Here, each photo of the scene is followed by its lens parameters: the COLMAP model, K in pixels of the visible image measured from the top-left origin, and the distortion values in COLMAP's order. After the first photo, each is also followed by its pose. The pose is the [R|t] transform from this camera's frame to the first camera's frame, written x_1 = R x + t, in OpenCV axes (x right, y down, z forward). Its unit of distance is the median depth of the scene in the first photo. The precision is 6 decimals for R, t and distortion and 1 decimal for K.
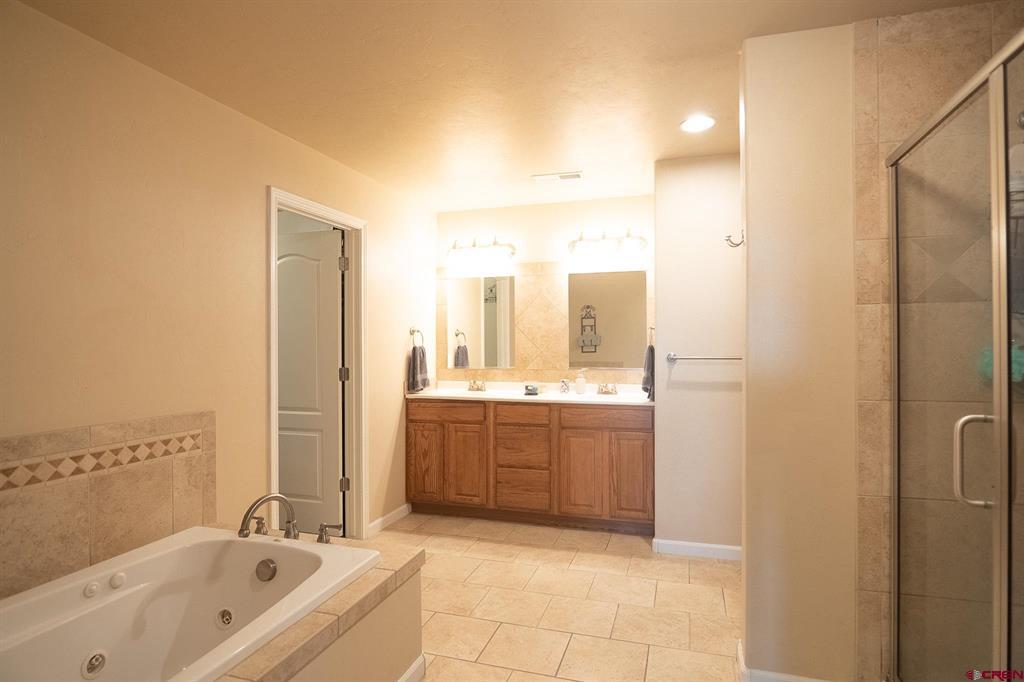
lens RADIAL K [[550.0, 0, 517.7], [0, 550.0, 341.0], [0, 0, 1]] dist [-0.028260, 0.003154]
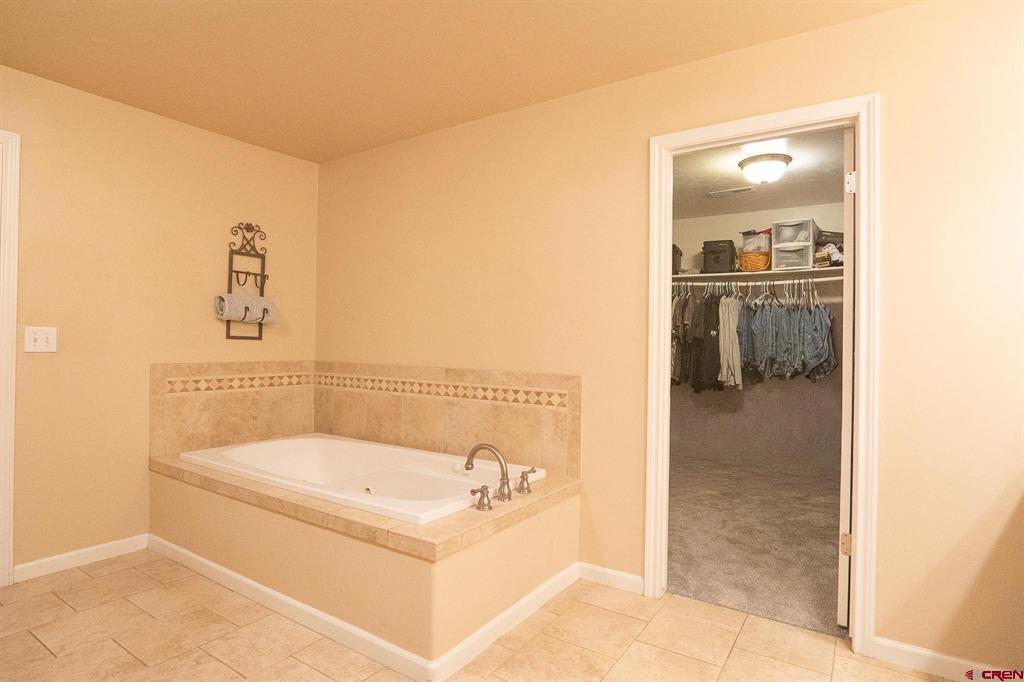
lens RADIAL K [[553.1, 0, 507.9], [0, 553.1, 334.1], [0, 0, 1]] dist [-0.015715, 0.000834]
pose [[-0.290504, -0.001803, -0.956872, 0.612914], [-0.004260, 0.999991, -0.000591, 0.050236], [0.956864, 0.003904, -0.290509, 1.332897]]
